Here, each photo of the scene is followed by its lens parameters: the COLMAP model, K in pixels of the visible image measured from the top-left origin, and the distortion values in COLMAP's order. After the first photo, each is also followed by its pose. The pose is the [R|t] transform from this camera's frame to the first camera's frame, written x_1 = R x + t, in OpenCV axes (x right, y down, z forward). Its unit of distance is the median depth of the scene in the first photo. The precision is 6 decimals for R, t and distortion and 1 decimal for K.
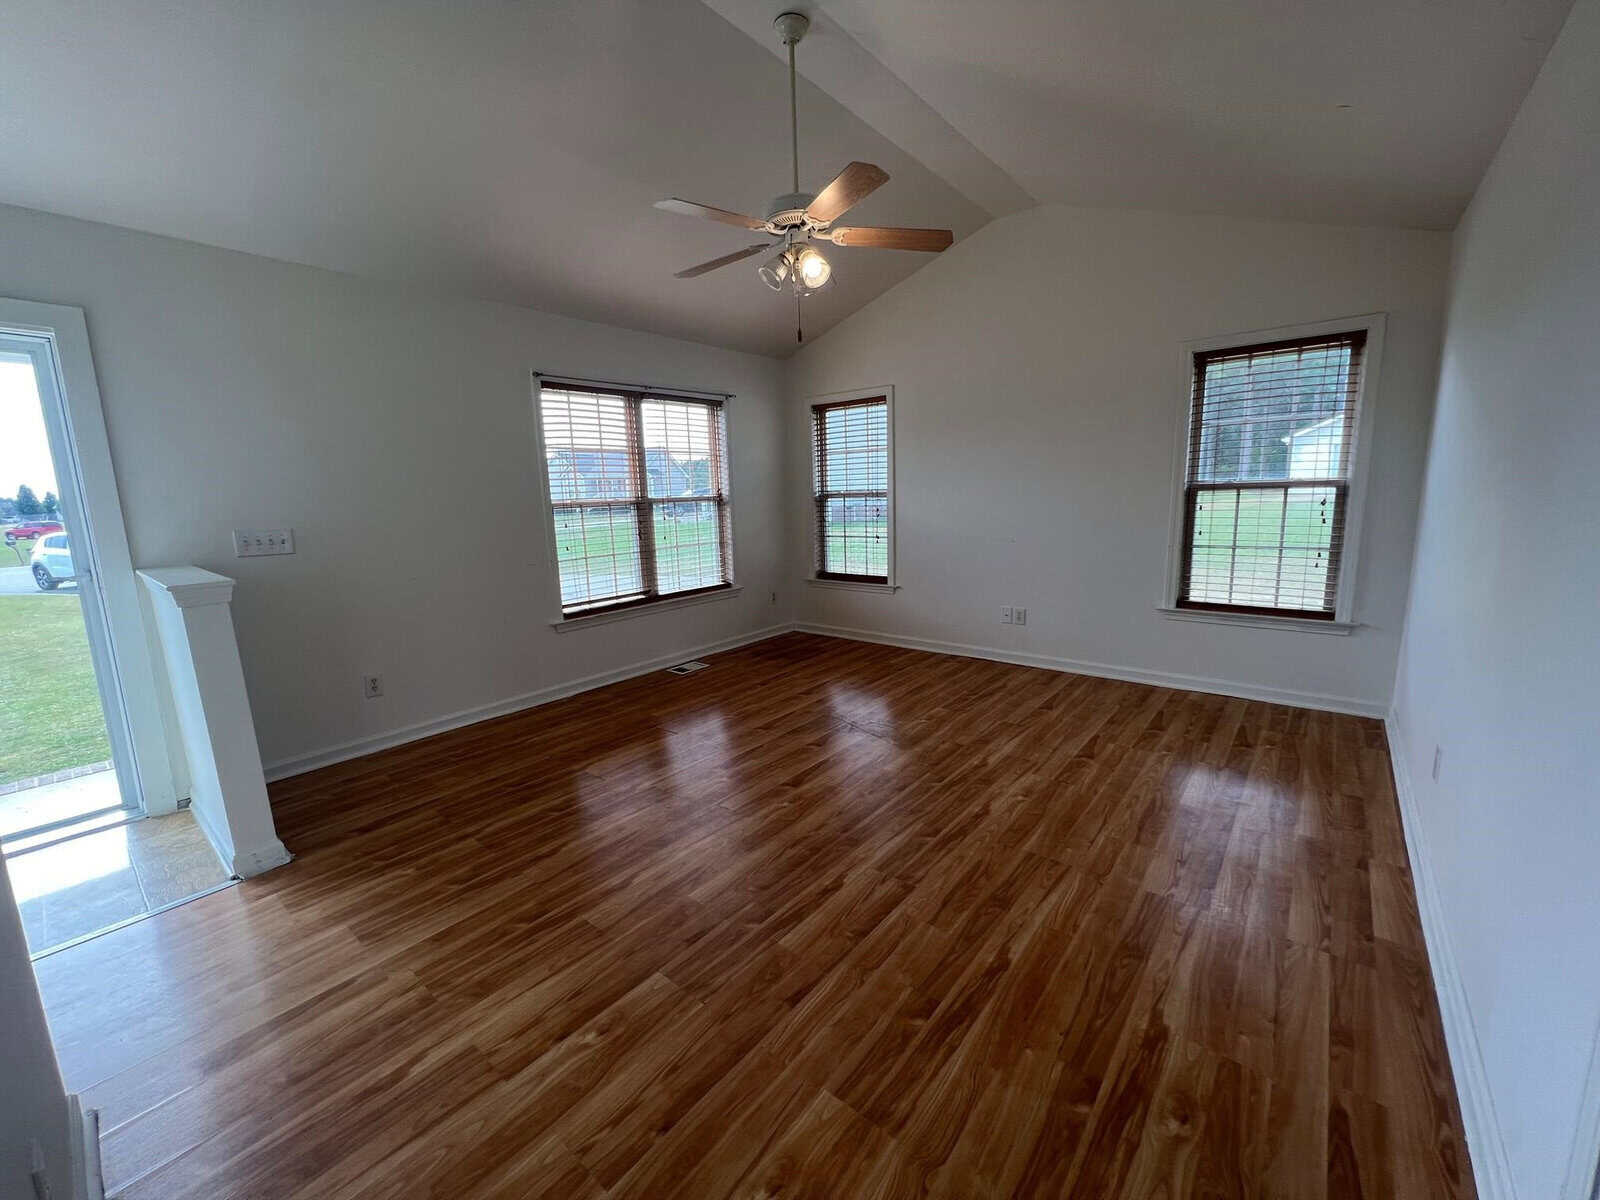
lens RADIAL K [[635.9, 0, 796.1], [0, 635.9, 594.3], [0, 0, 1]] dist [-0.001754, 0.000307]
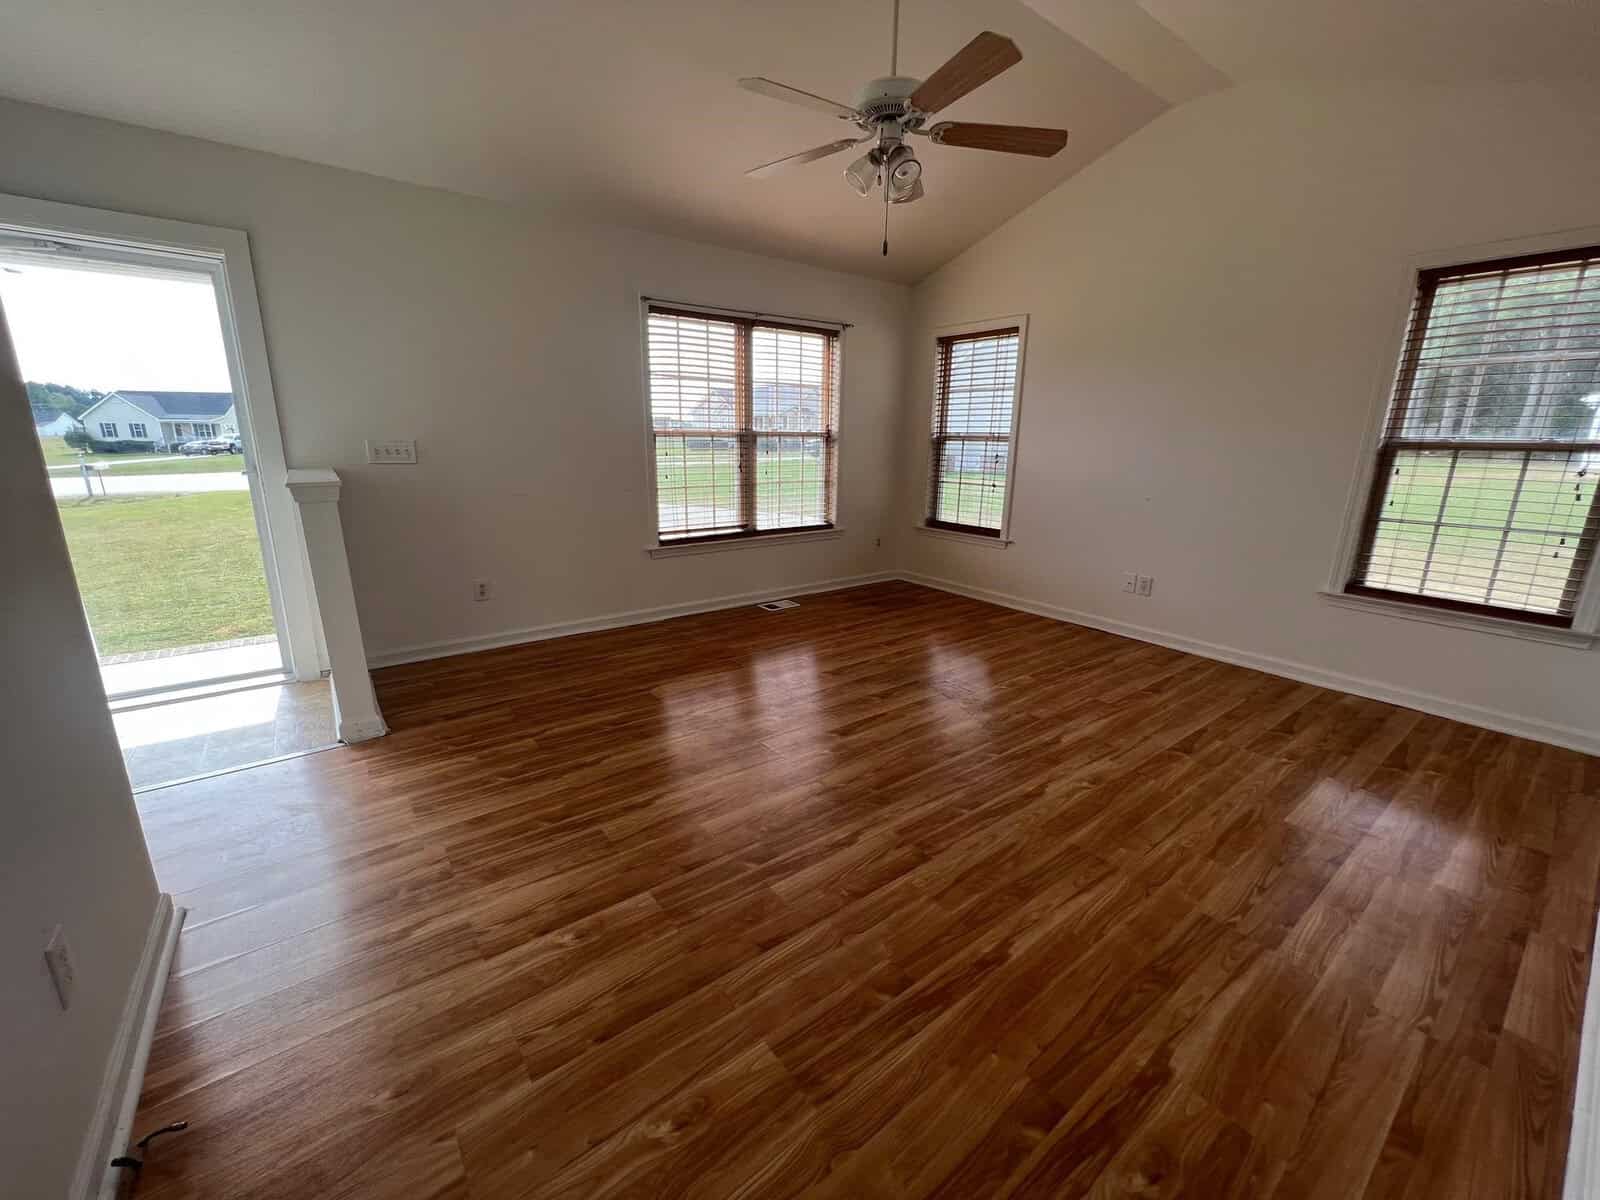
lens RADIAL K [[635.9, 0, 796.9], [0, 635.9, 596.3], [0, 0, 1]] dist [-0.001754, 0.000307]
pose [[0.972632, 0.099210, -0.210108, 0.118375], [-0.080101, 0.991997, 0.097604, 0.003342], [0.218109, -0.078103, 0.972794, 0.061358]]
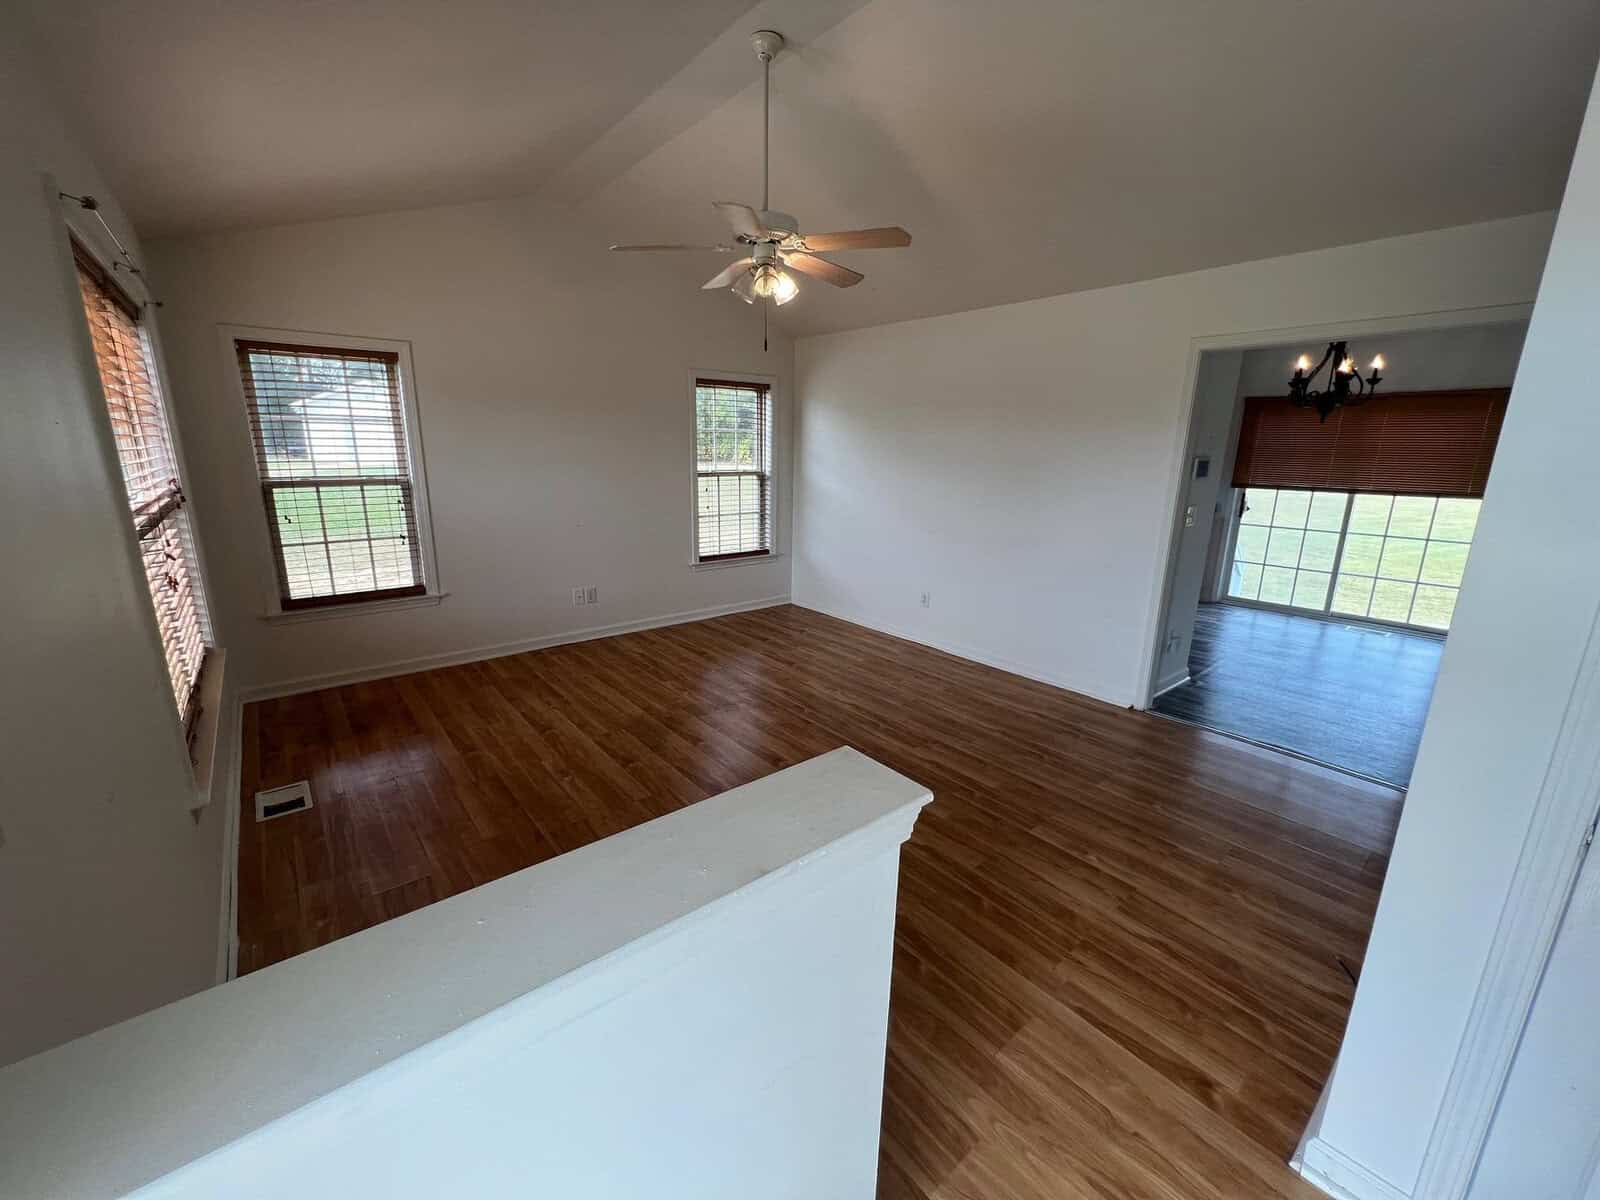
lens RADIAL K [[635.9, 0, 795.8], [0, 635.9, 597.8], [0, 0, 1]] dist [-0.001754, 0.000307]
pose [[0.191688, -0.197078, 0.961465, -1.042694], [0.139436, 0.975164, 0.172087, -0.164043], [-0.971501, 0.101075, 0.214407, 0.743740]]
